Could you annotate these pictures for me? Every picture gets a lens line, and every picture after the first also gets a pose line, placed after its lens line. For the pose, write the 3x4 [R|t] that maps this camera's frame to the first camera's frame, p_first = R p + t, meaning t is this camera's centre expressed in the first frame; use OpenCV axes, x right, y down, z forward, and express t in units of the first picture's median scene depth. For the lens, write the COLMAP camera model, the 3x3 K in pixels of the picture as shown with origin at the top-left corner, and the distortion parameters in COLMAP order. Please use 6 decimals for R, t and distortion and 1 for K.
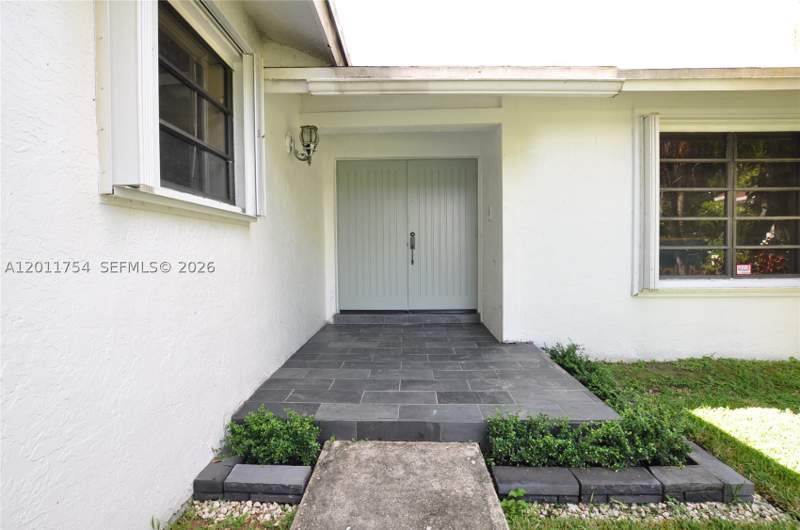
lens RADIAL K [[363.3, 0, 400.0], [0, 363.3, 265.0], [0, 0, 1]] dist [-0.027316, 0.000119]
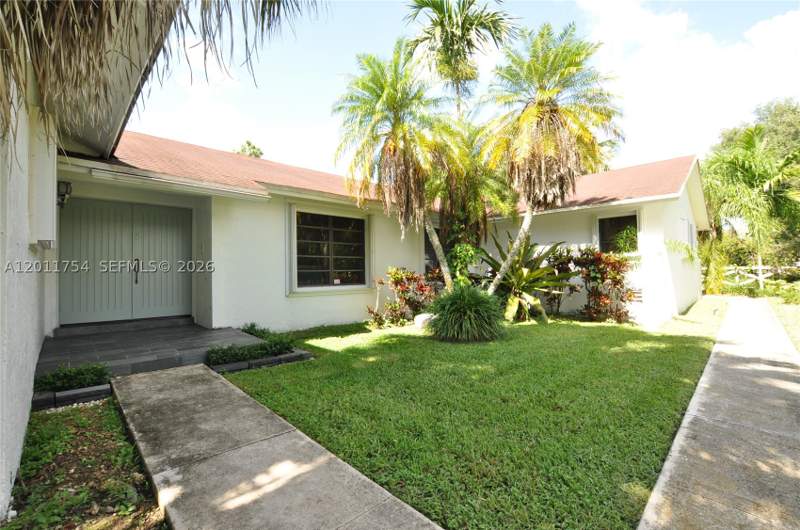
lens RADIAL K [[363.3, 0, 400.0], [0, 363.3, 265.0], [0, 0, 1]] dist [-0.027316, 0.000119]
pose [[0.713602, 0.015884, 0.700371, -0.262728], [0.033774, 0.997800, -0.057042, 0.050769], [-0.699737, 0.064360, 0.711496, -0.793414]]
